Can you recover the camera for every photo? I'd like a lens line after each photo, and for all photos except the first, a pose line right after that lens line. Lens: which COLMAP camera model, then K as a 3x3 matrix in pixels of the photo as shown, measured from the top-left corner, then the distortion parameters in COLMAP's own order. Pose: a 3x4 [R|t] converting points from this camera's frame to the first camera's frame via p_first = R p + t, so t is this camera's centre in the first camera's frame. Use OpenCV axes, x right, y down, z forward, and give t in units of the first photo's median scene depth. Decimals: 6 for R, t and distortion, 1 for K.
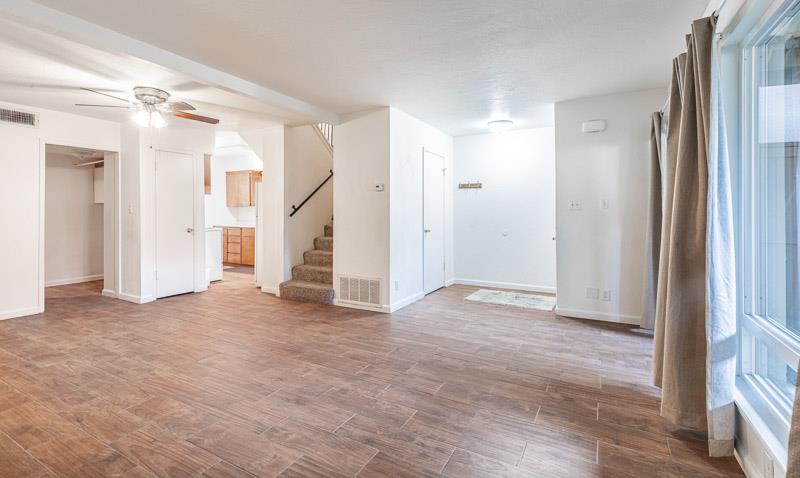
lens RADIAL K [[362.5, 0, 408.7], [0, 362.5, 210.0], [0, 0, 1]] dist [0.002243, 0.000107]
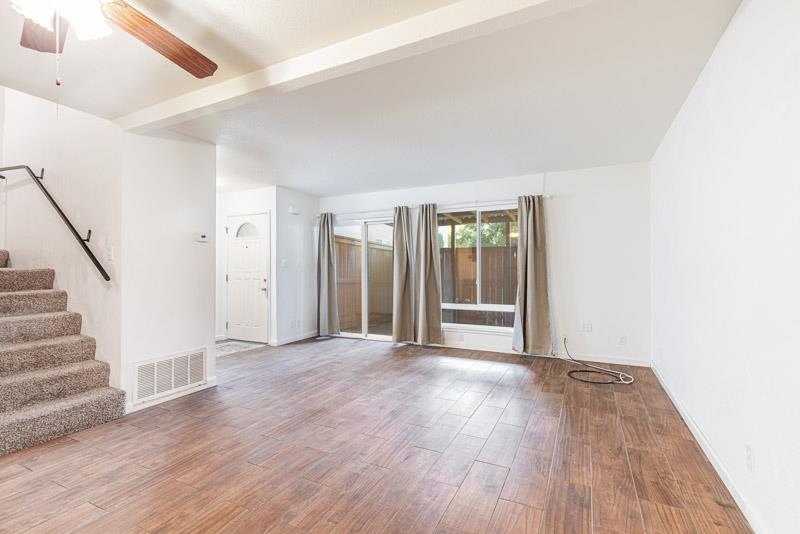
lens RADIAL K [[363.8, 0, 401.4], [0, 363.8, 268.8], [0, 0, 1]] dist [0.003837, -0.001169]
pose [[-0.026010, 0.003044, 0.999657, -1.202488], [-0.002912, 0.999991, -0.003121, 0.012111], [-0.999657, -0.002993, -0.026000, 0.752075]]
